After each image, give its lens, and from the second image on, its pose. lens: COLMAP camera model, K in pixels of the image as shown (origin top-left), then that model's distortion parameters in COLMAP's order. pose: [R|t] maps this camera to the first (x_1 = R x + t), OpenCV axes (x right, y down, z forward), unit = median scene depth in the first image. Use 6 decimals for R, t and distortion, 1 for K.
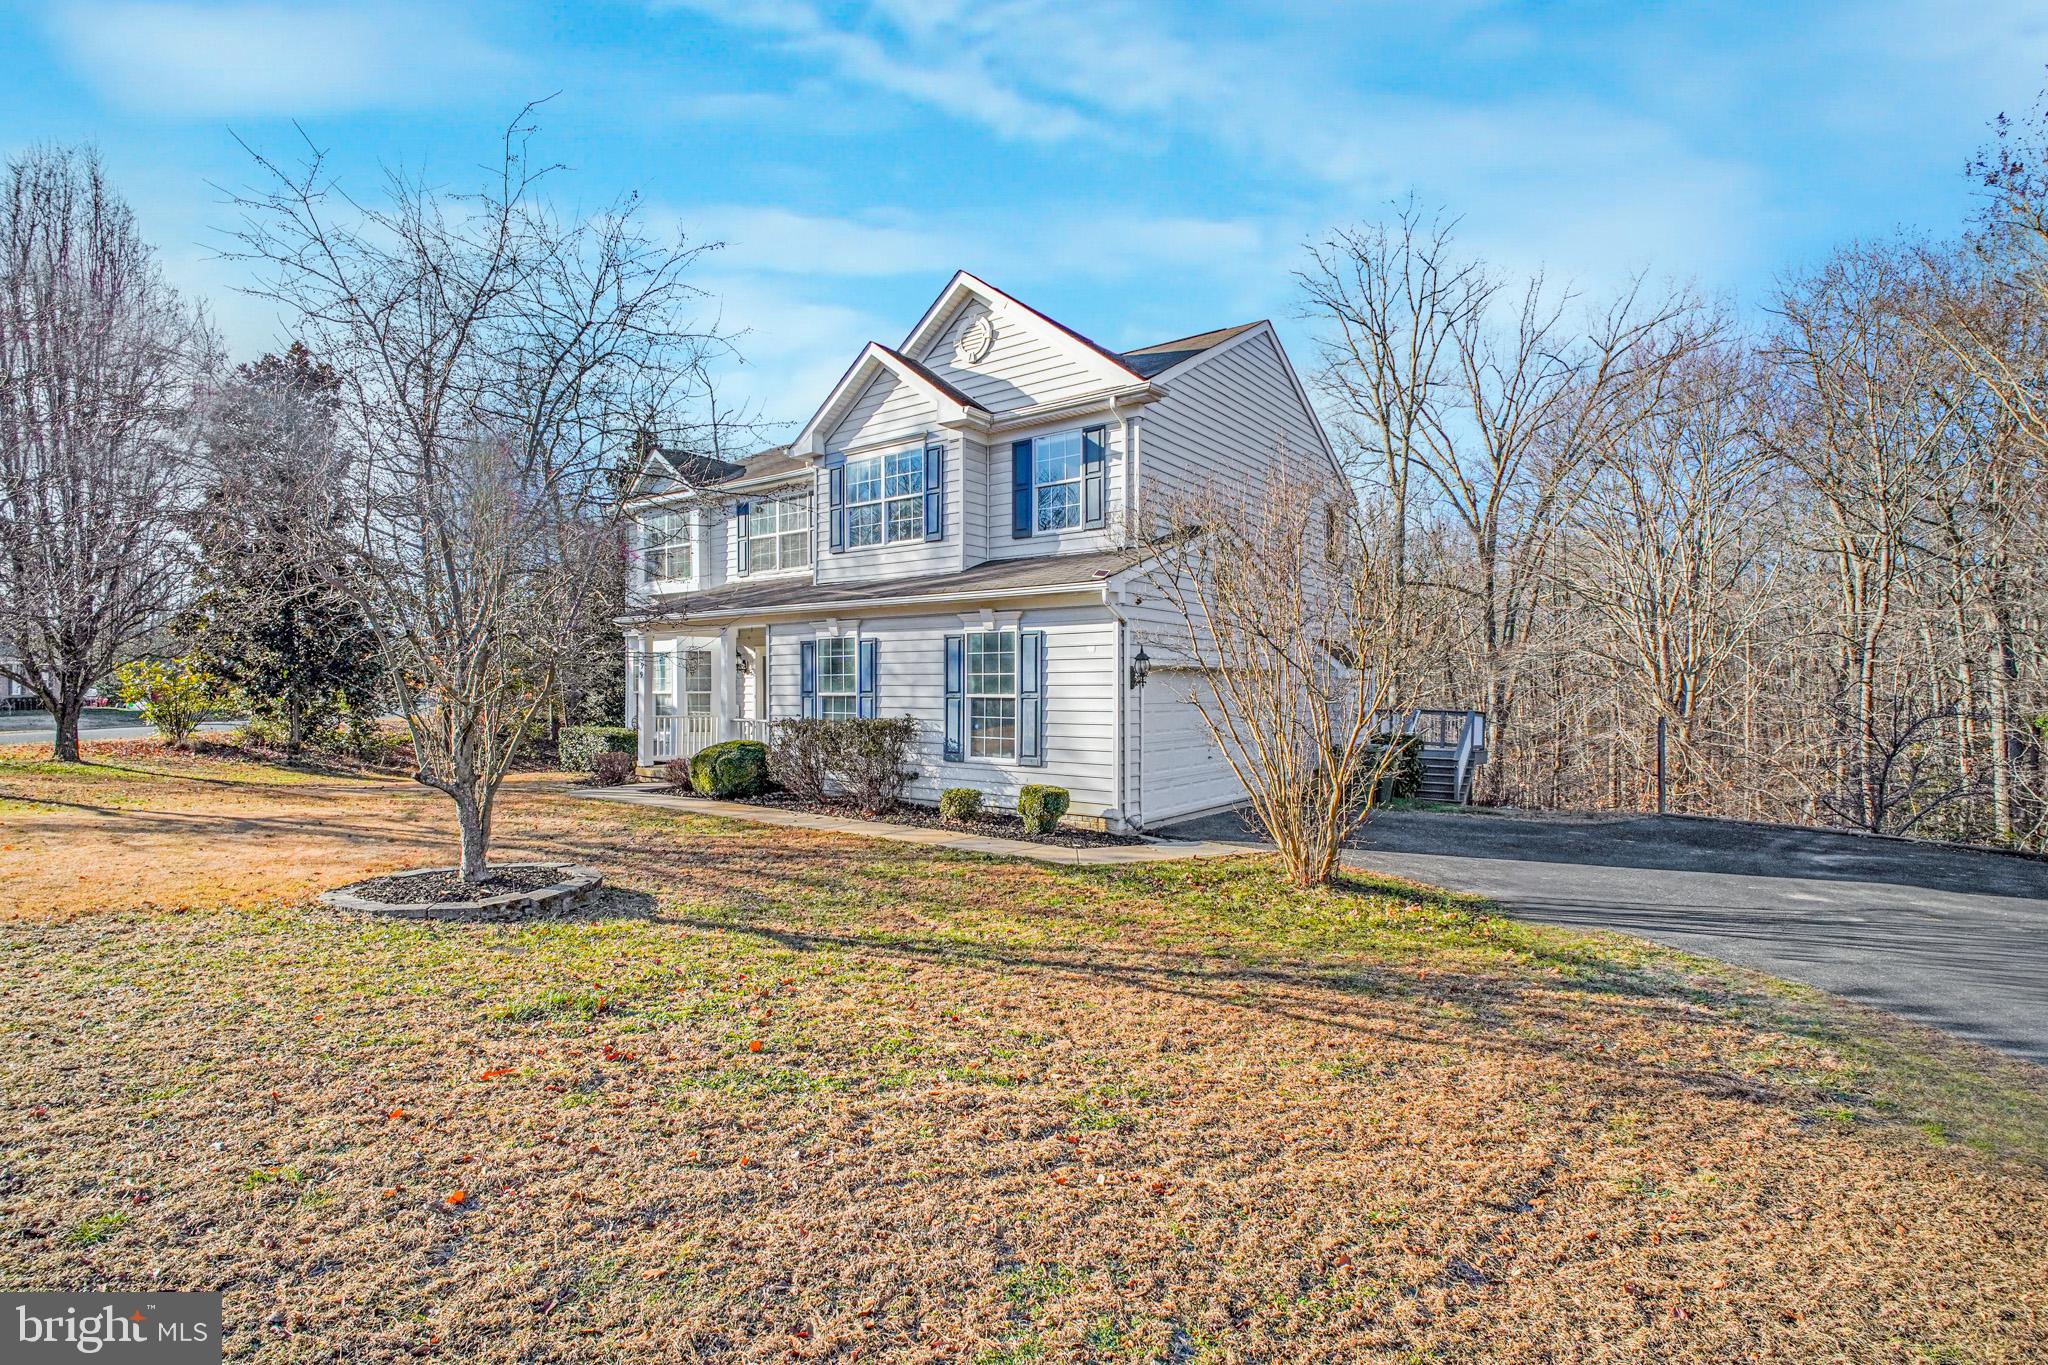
lens RADIAL K [[961.5, 0, 1029.6], [0, 961.5, 682.8], [0, 0, 1]] dist [-0.000471, 0.000039]
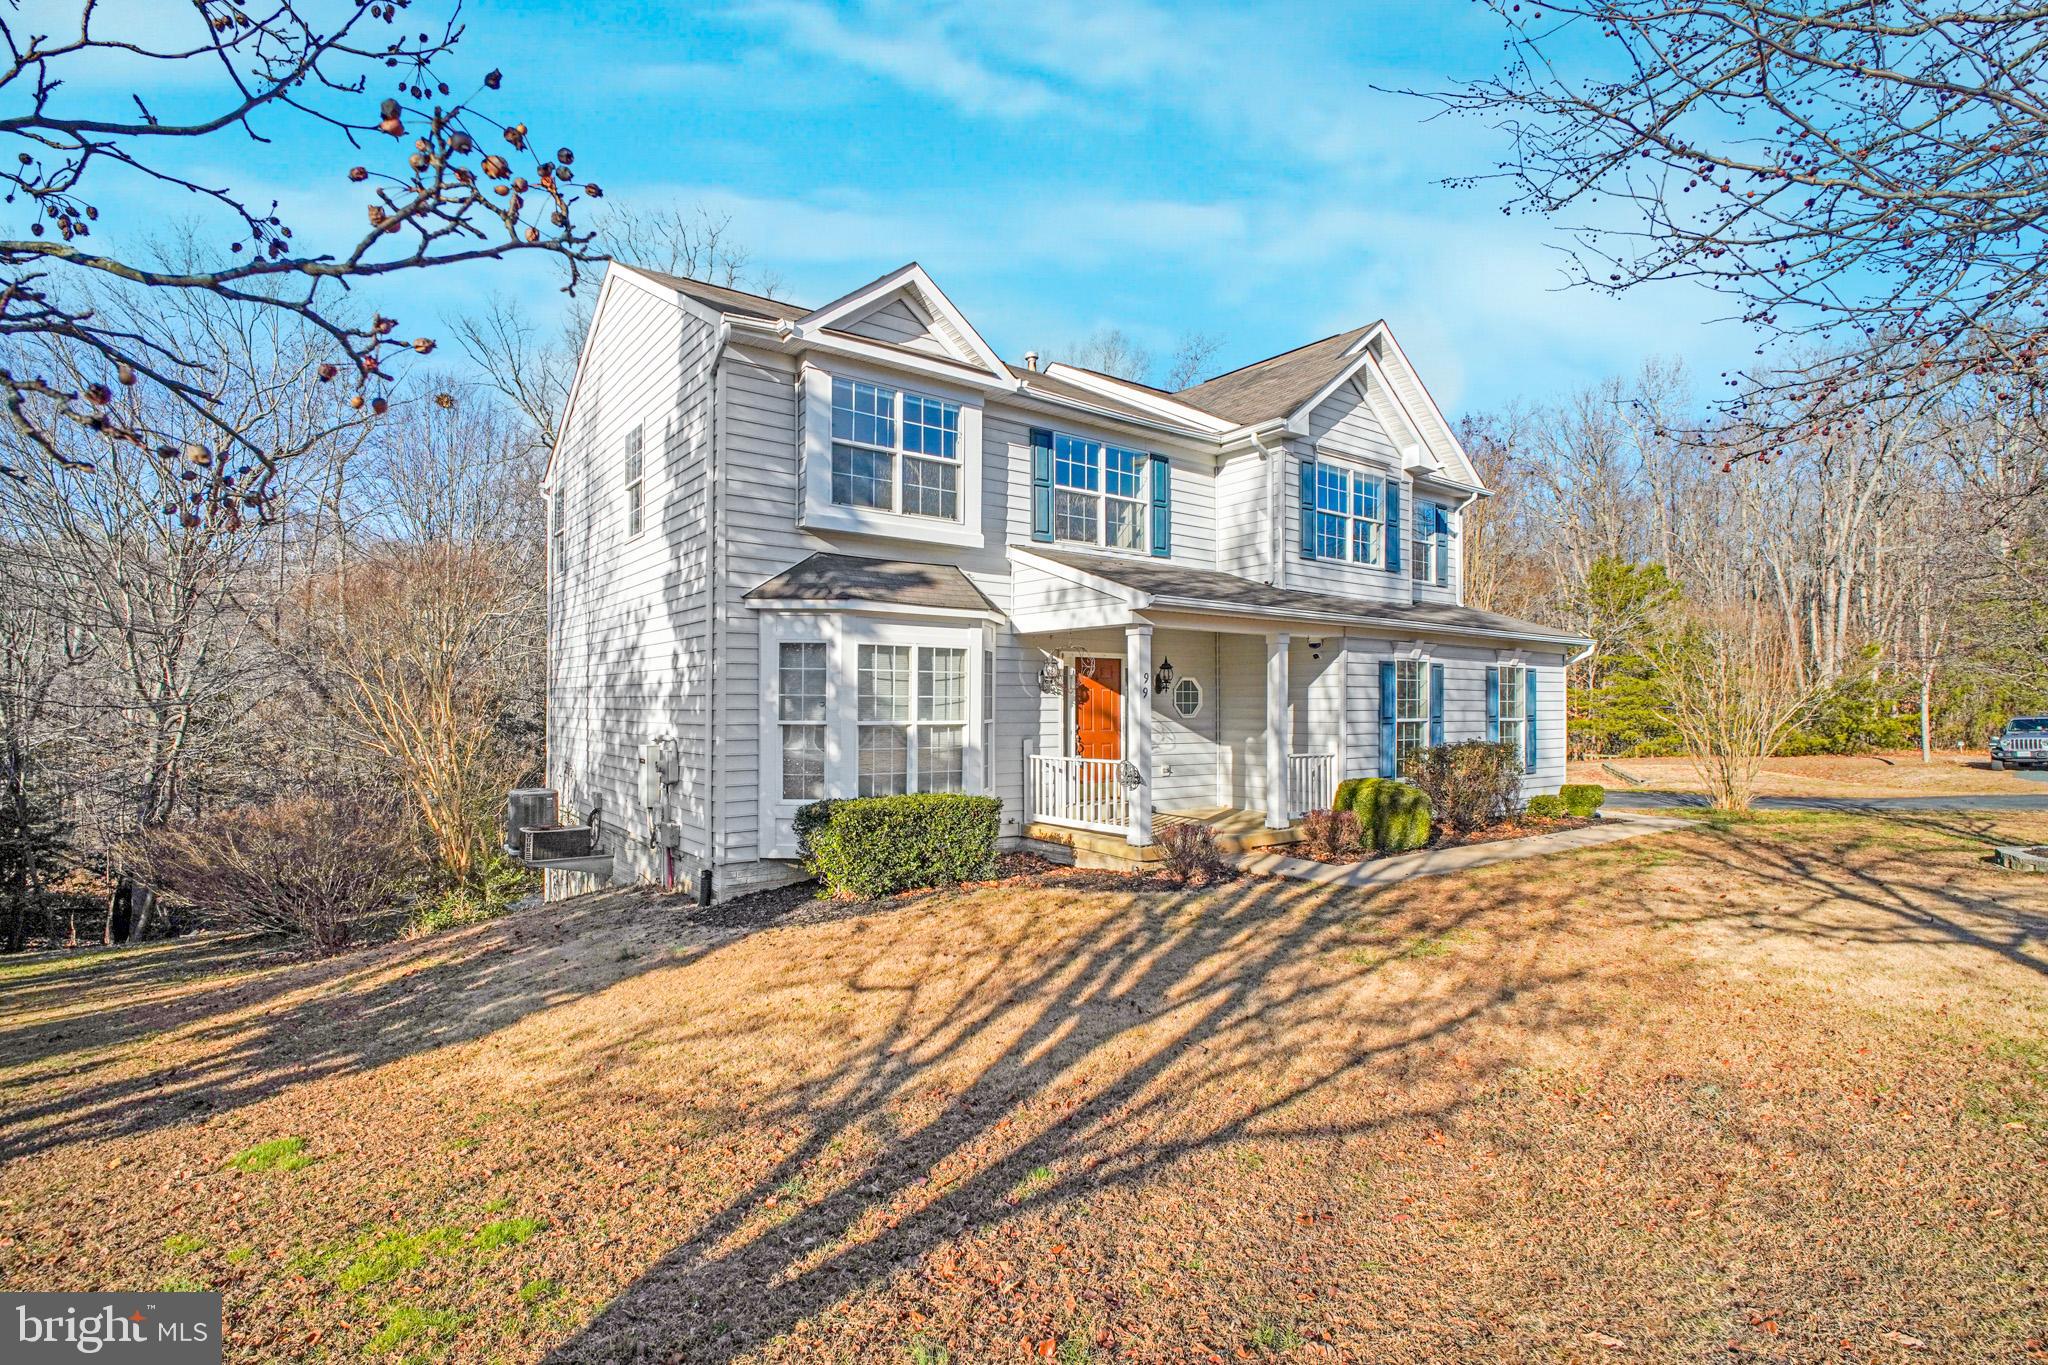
lens RADIAL K [[961.5, 0, 1024.0], [0, 961.5, 694.1], [0, 0, 1]] dist [-0.000471, 0.000039]
pose [[0.280412, 0.015484, 0.959755, -1.237151], [-0.002637, 0.999879, -0.015361, 0.001996], [-0.959876, 0.001777, 0.280419, 1.120352]]
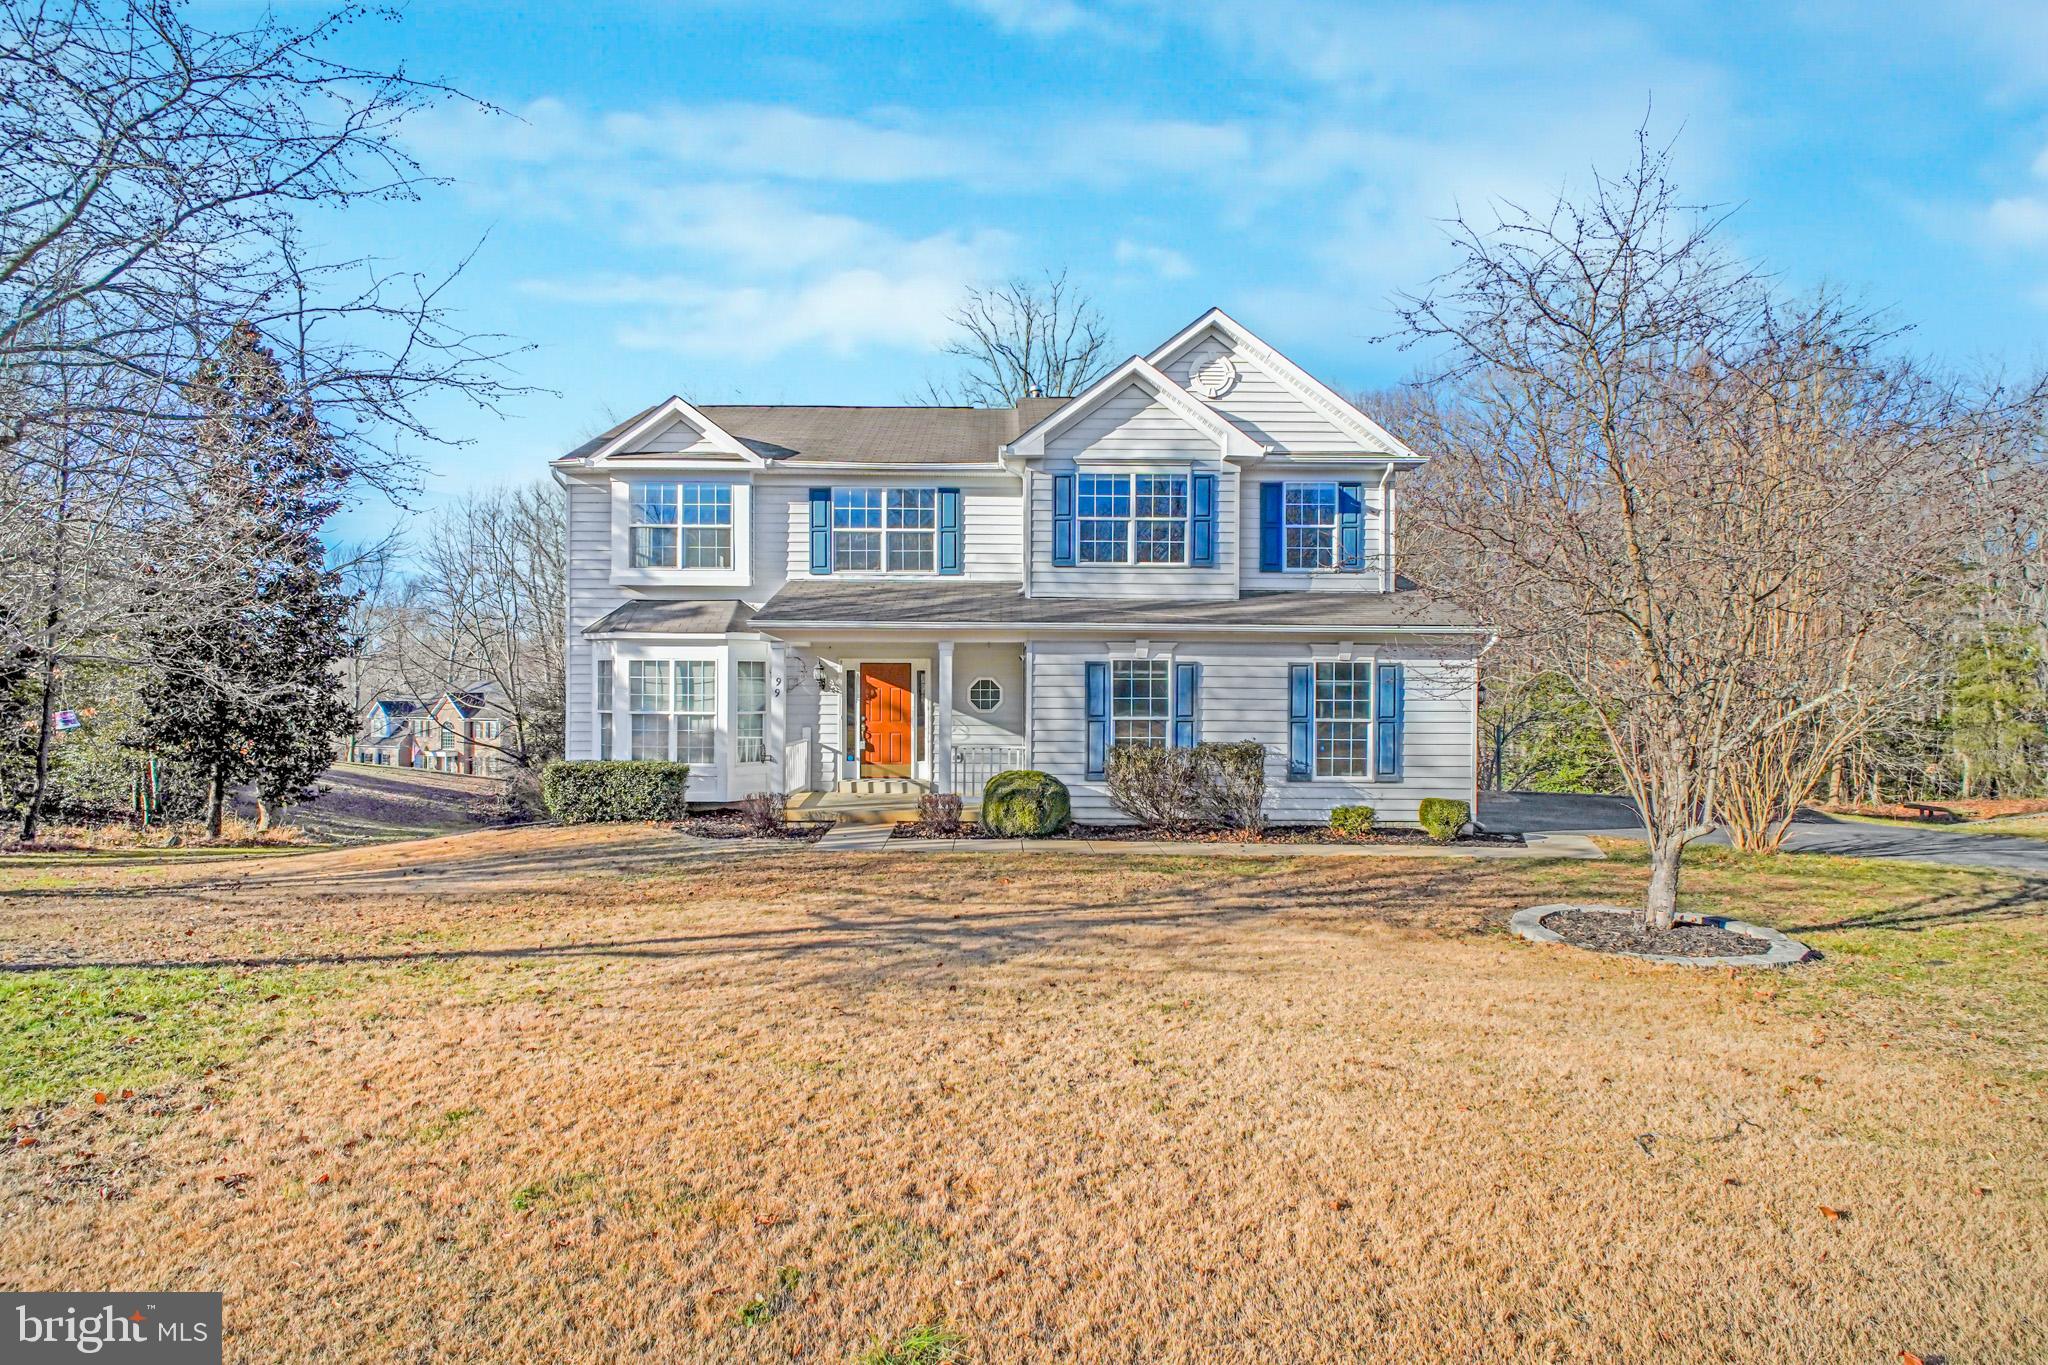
lens RADIAL K [[961.5, 0, 1025.4], [0, 961.5, 688.3], [0, 0, 1]] dist [-0.000471, 0.000039]
pose [[0.798004, 0.011046, 0.602551, -0.884255], [-0.008531, 0.999939, -0.007032, -0.010377], [-0.602592, 0.000471, 0.798049, 0.307214]]
